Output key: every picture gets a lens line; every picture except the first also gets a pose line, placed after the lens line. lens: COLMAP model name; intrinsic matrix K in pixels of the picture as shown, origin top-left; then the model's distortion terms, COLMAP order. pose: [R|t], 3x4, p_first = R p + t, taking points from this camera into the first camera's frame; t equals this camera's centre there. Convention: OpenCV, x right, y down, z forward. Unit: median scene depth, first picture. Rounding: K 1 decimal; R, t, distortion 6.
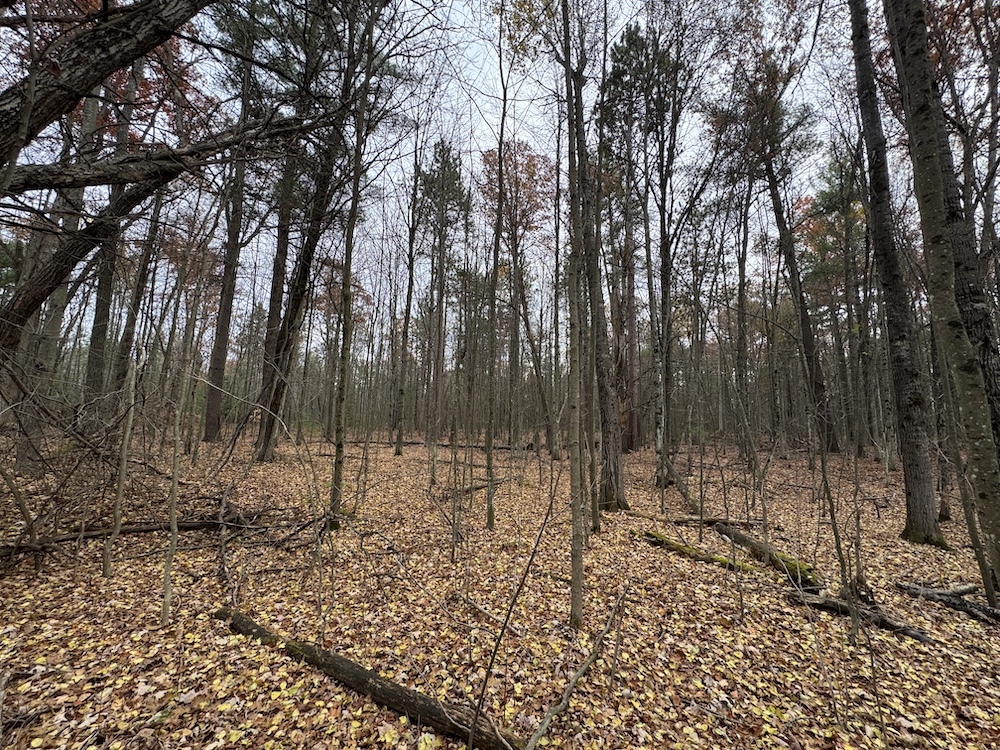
lens RADIAL K [[398.5, 0, 500.4], [0, 398.5, 373.4], [0, 0, 1]] dist [-0.003426, 0.000812]
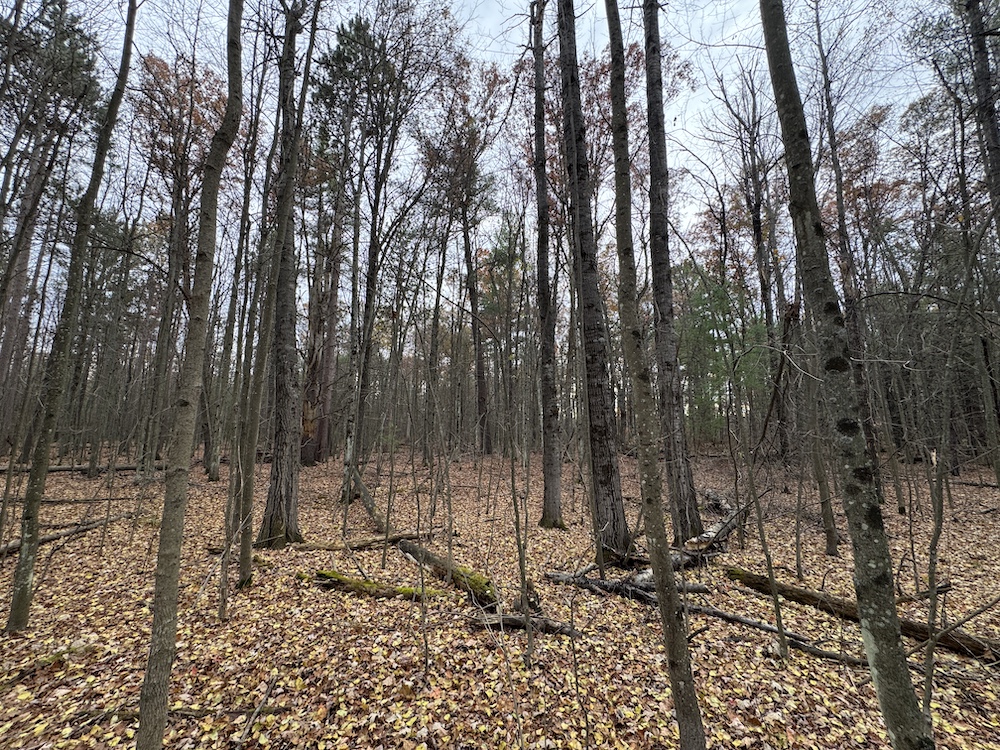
lens RADIAL K [[398.5, 0, 499.0], [0, 398.5, 378.1], [0, 0, 1]] dist [-0.003426, 0.000812]
pose [[0.747631, 0.082066, 0.659024, 0.075537], [-0.075810, 0.996395, -0.038076, 0.020685], [-0.659773, -0.021494, 0.751157, 0.167269]]
